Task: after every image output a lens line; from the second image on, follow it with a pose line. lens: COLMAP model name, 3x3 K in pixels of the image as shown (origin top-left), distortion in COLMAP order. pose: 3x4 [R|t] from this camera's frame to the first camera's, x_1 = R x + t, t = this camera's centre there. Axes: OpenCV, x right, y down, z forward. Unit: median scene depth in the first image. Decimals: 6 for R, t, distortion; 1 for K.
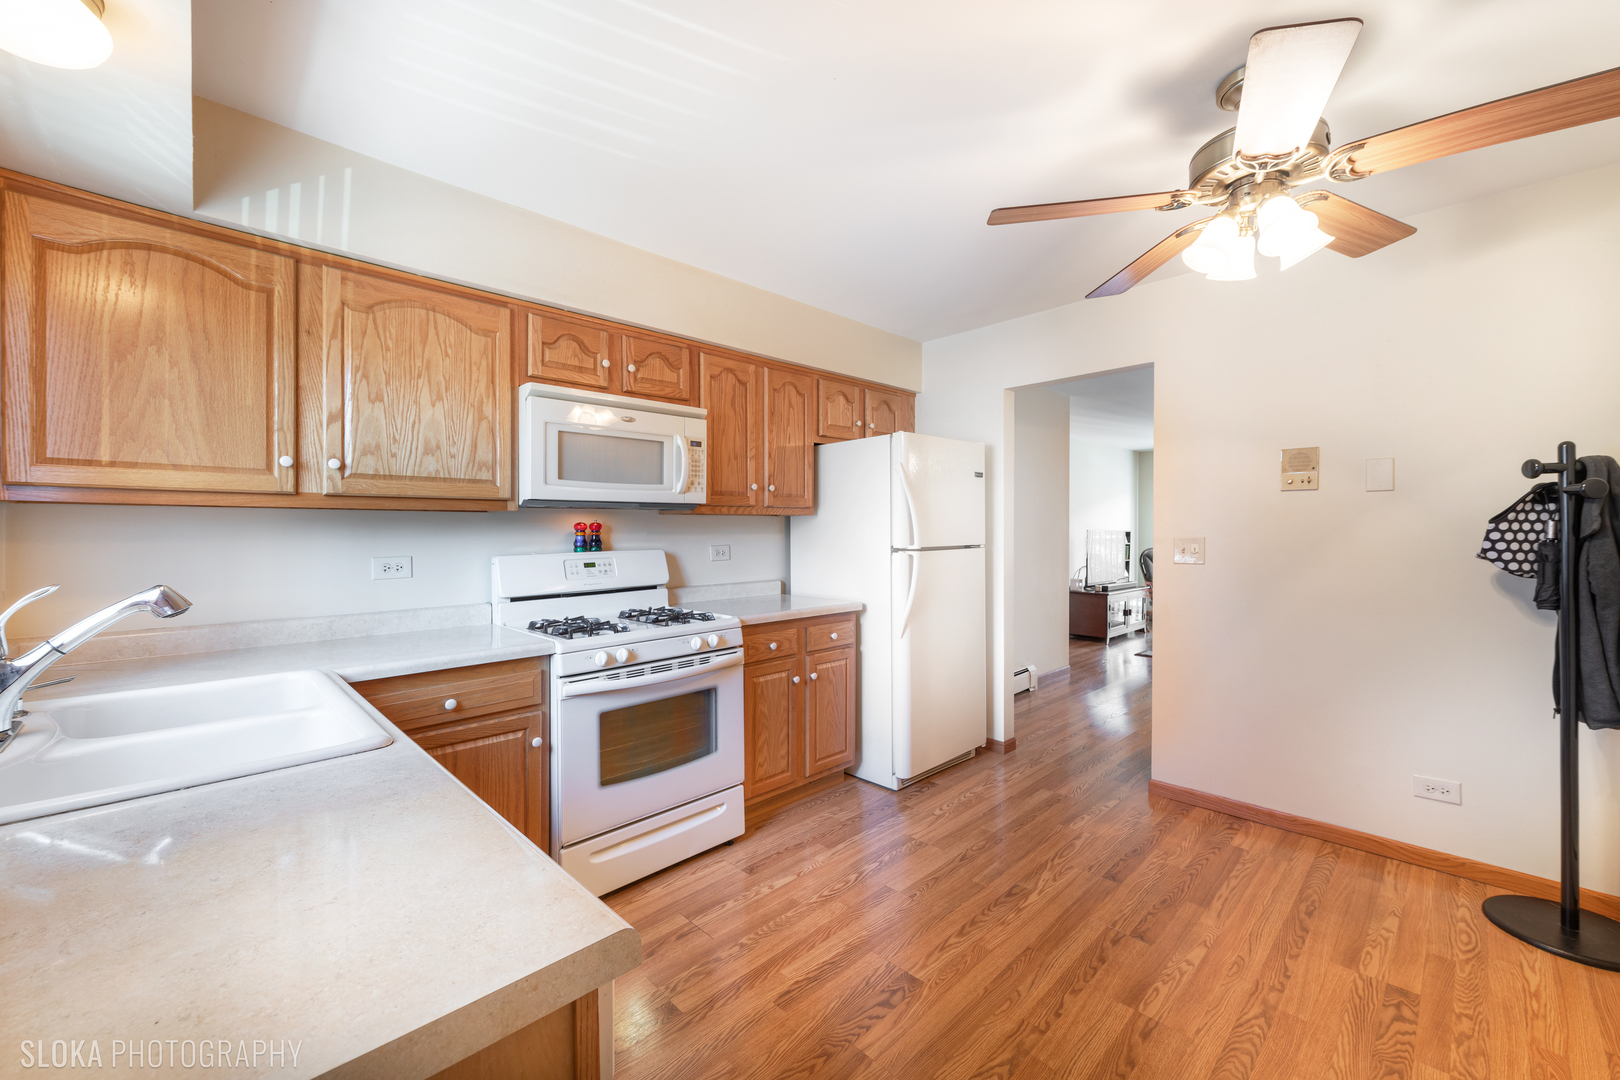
lens RADIAL K [[678.5, 0, 810.0], [0, 678.5, 540.0], [0, 0, 1]] dist [0.029254, -0.023546]
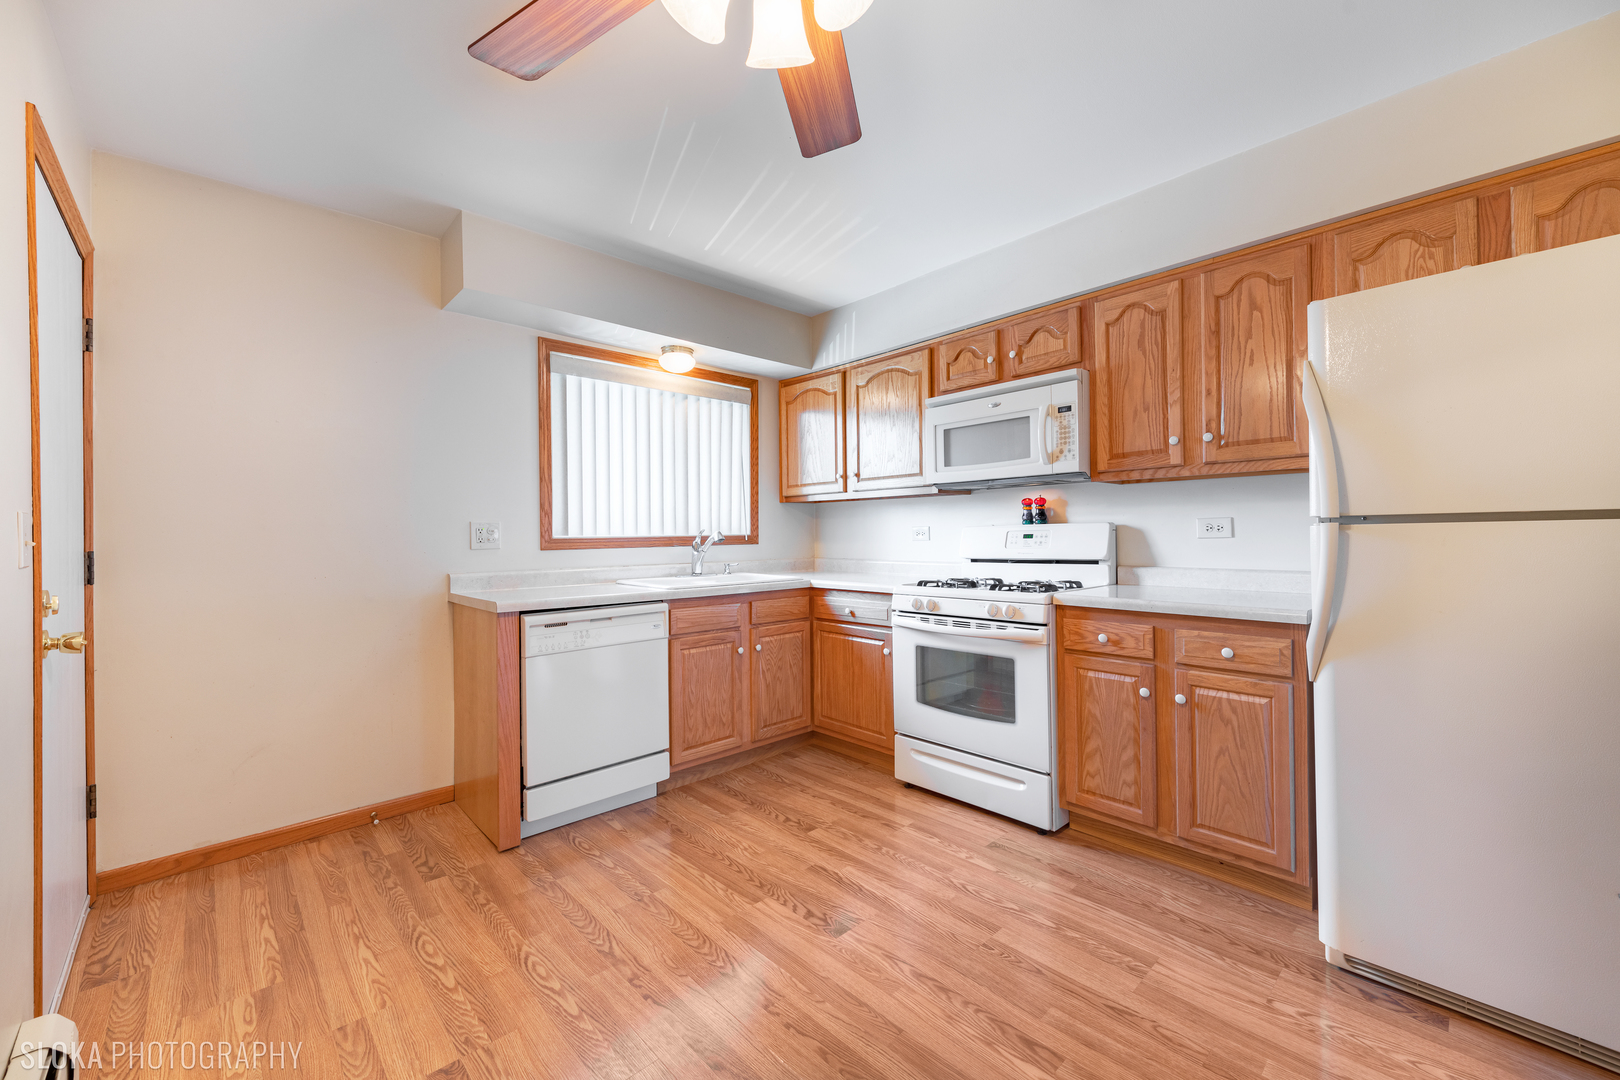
lens RADIAL K [[627.4, 0, 735.4], [0, 627.4, 528.5], [0, 0, 1]] dist [-0.001168, -0.000449]
pose [[-0.122060, 0.000386, -0.992523, 0.793728], [-0.002785, 0.999996, 0.000731, 0.026480], [0.992519, 0.002854, -0.122058, 0.688733]]
